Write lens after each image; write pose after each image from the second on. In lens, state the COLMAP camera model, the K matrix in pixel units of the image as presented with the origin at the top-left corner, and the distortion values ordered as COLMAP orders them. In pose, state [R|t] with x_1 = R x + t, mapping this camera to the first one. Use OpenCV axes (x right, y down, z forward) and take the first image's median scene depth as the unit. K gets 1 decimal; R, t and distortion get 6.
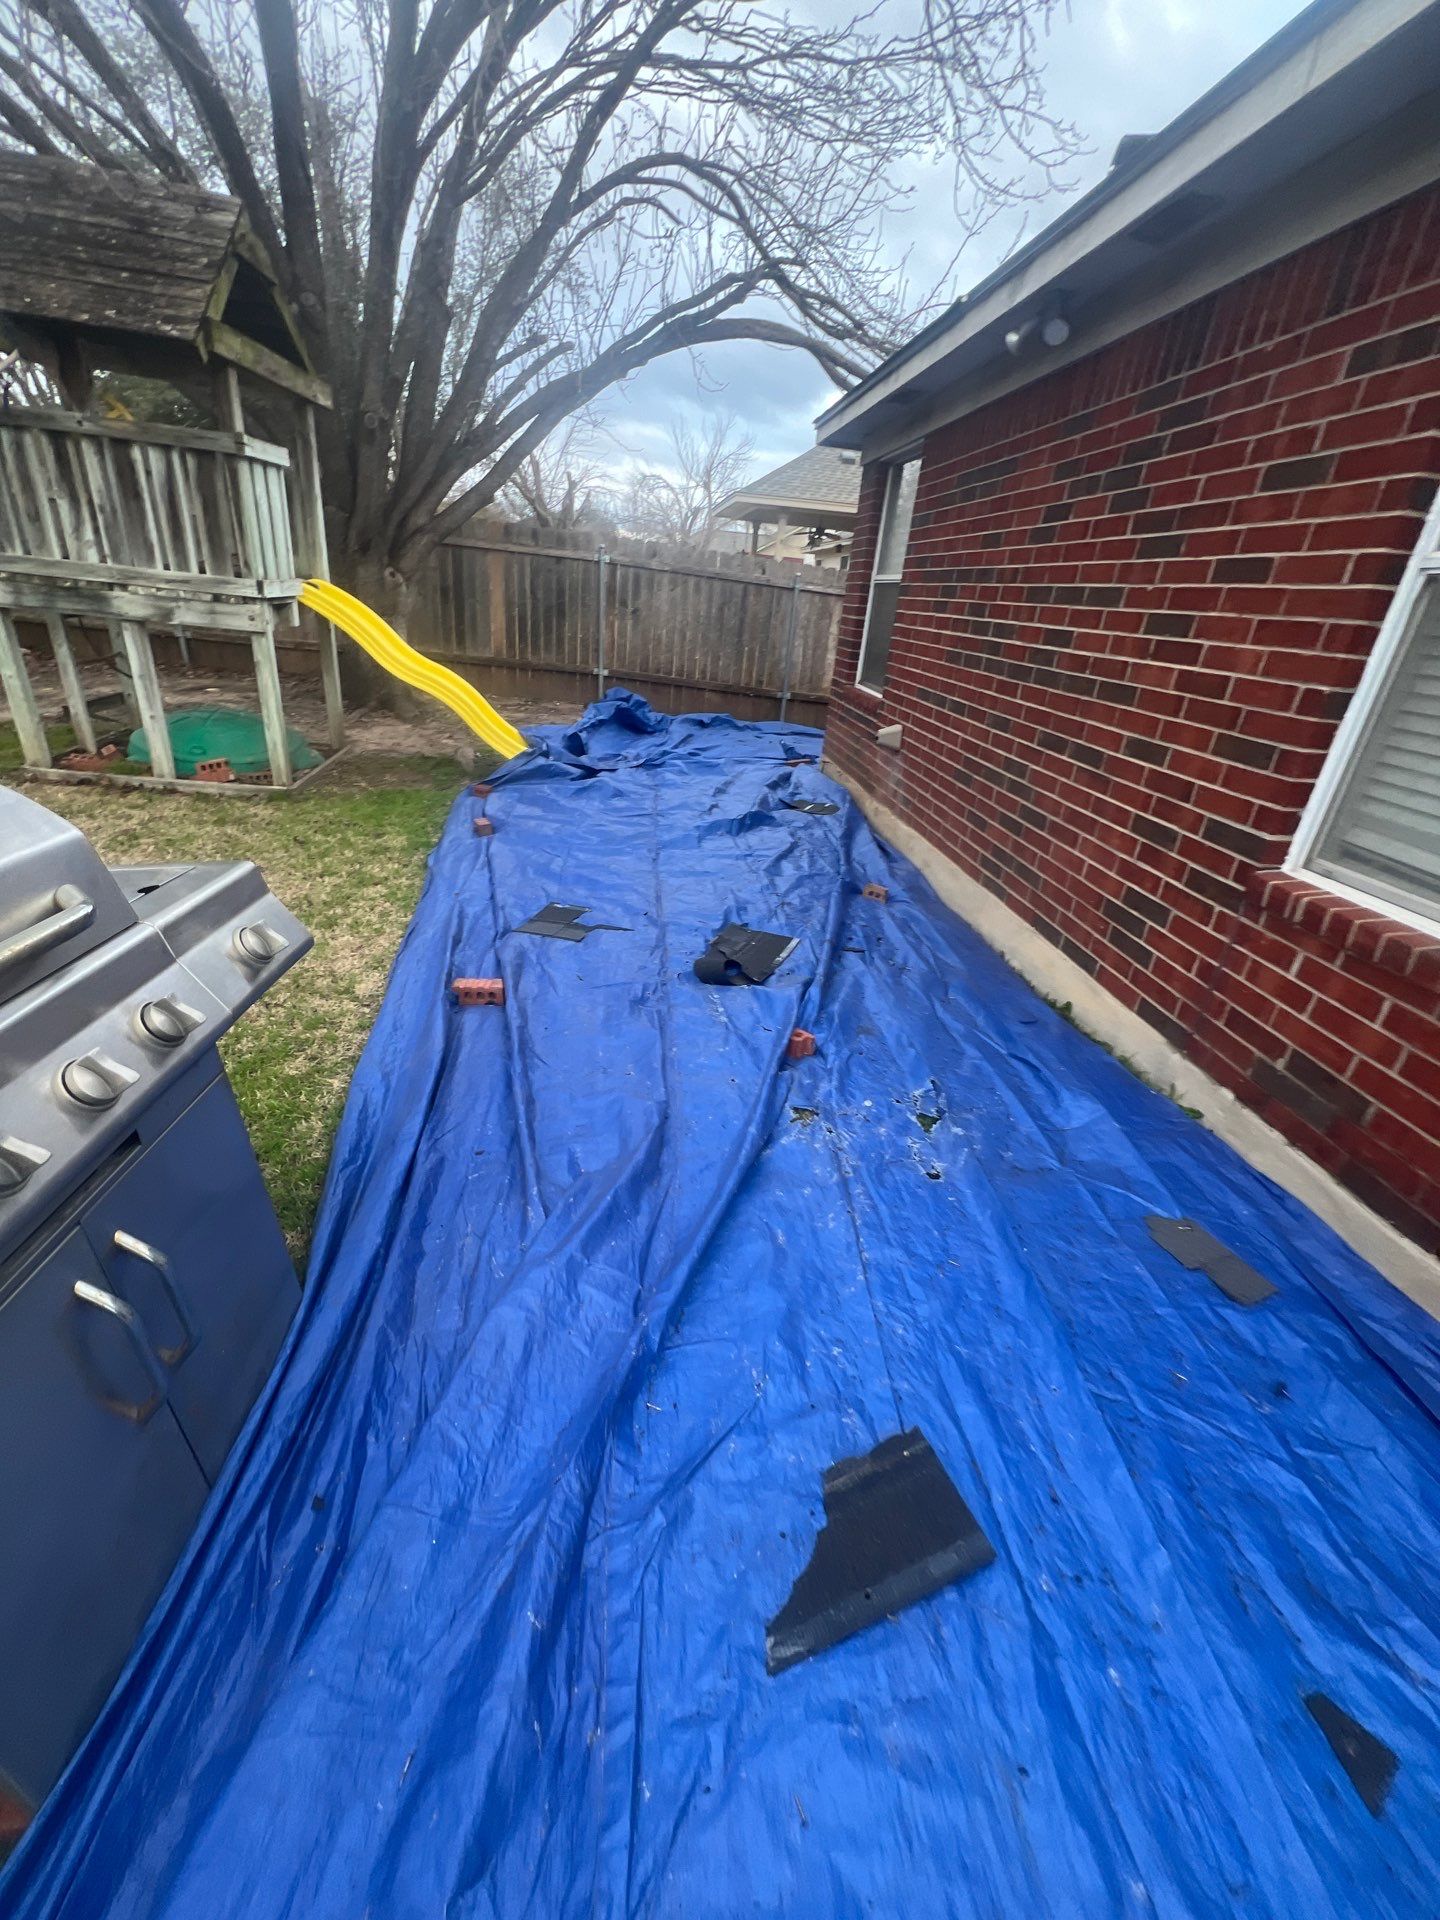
lens RADIAL K [[773.1, 0, 712.9], [0, 773.1, 963.0], [0, 0, 1]] dist [0.000906, 0.000288]
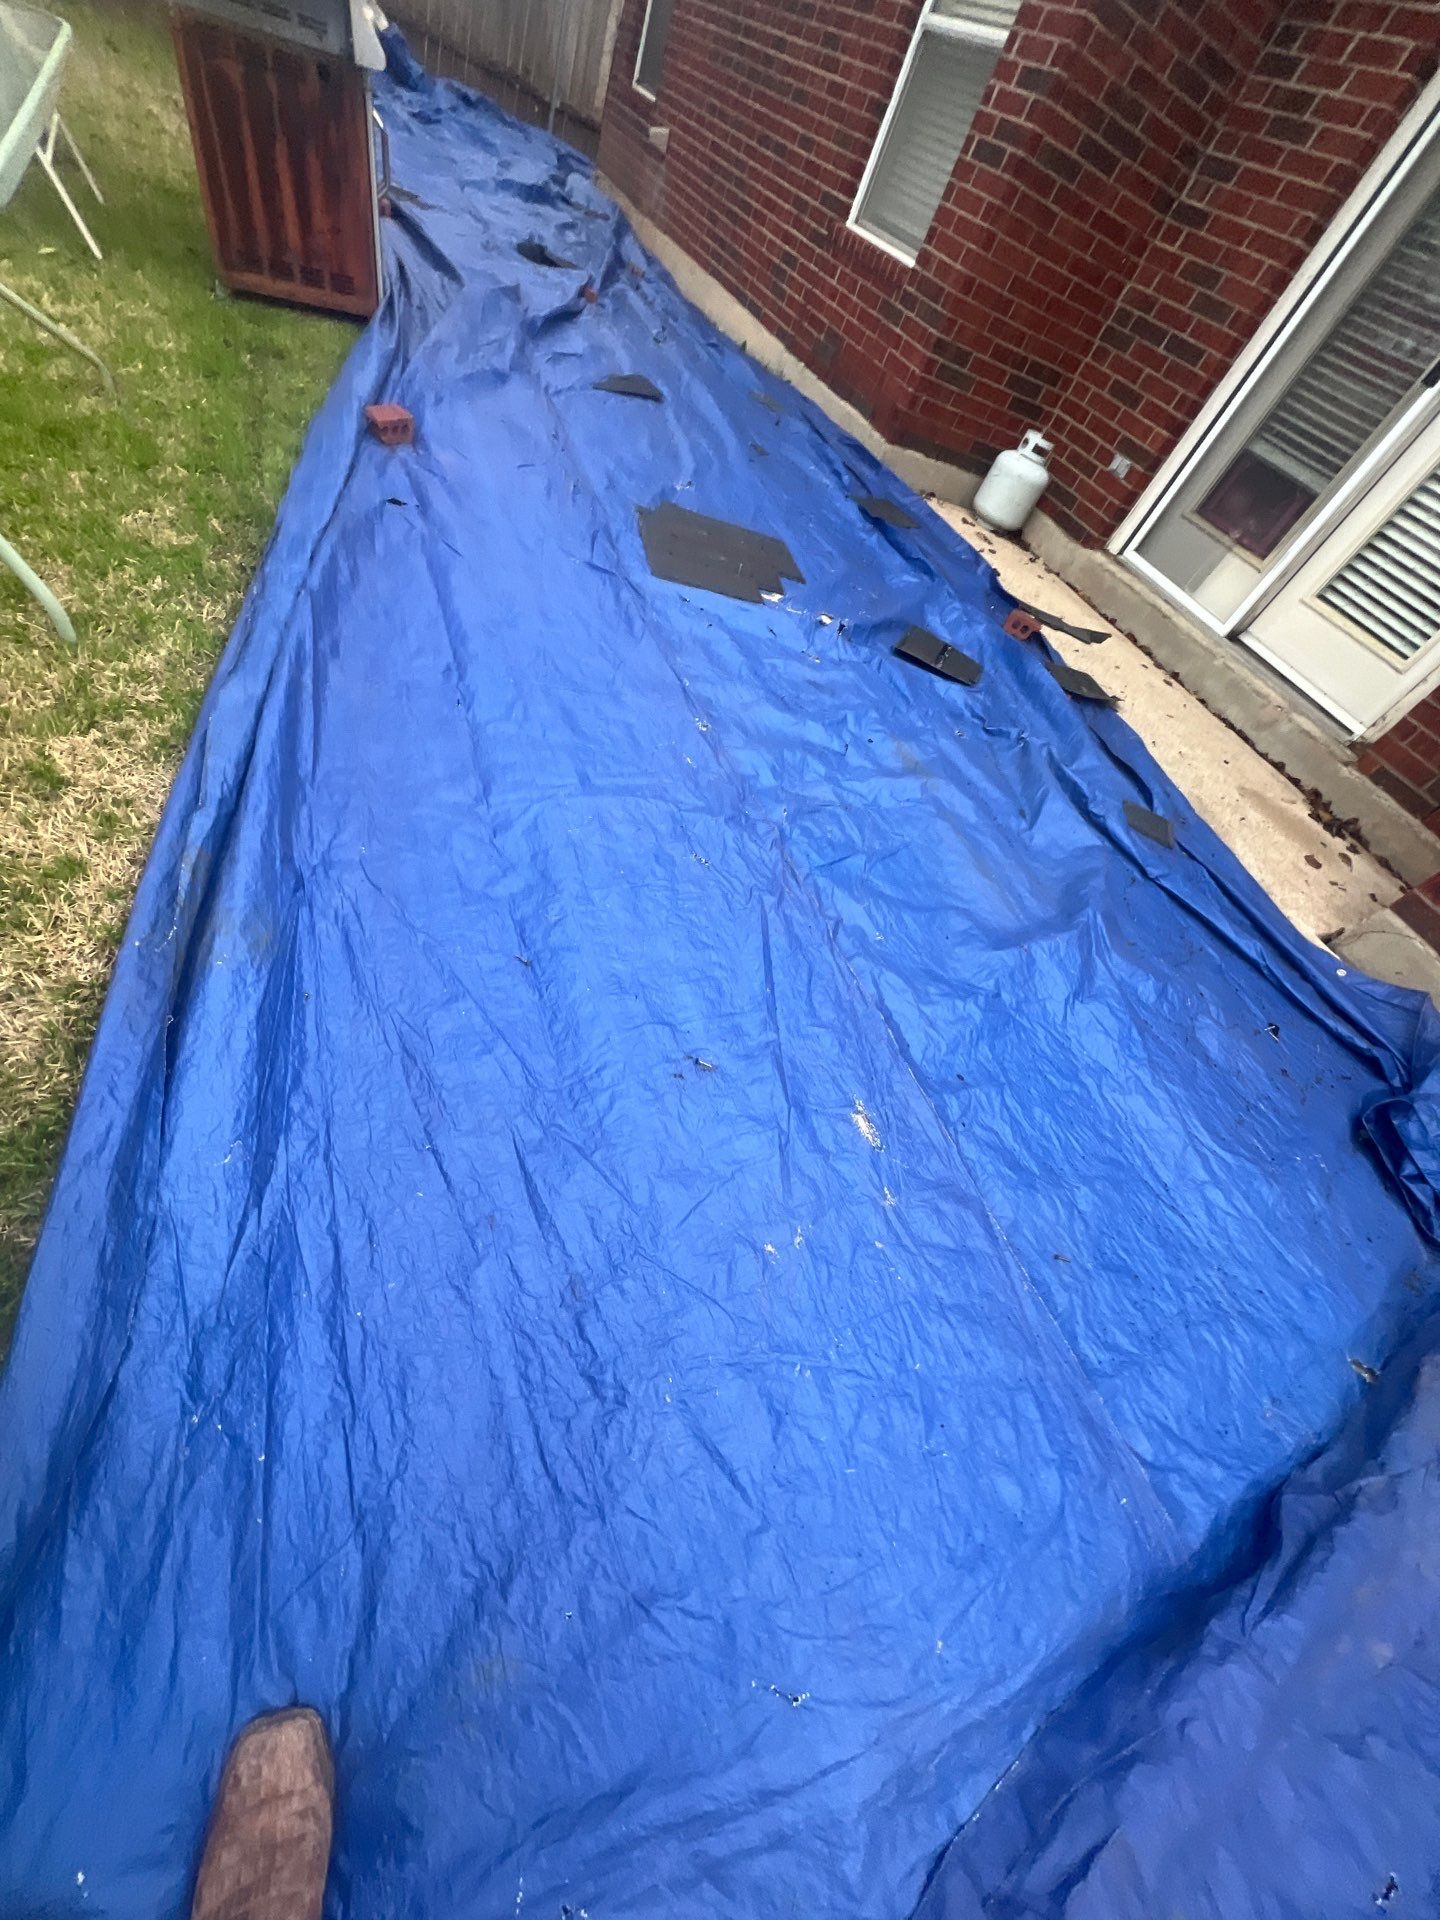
lens RADIAL K [[773.1, 0, 715.9], [0, 773.1, 966.7], [0, 0, 1]] dist [0.000906, 0.000288]
pose [[0.936045, -0.012837, 0.351646, -0.146682], [-0.141959, 0.900625, 0.410758, 0.411965], [-0.321974, -0.434407, 0.841204, -0.690259]]
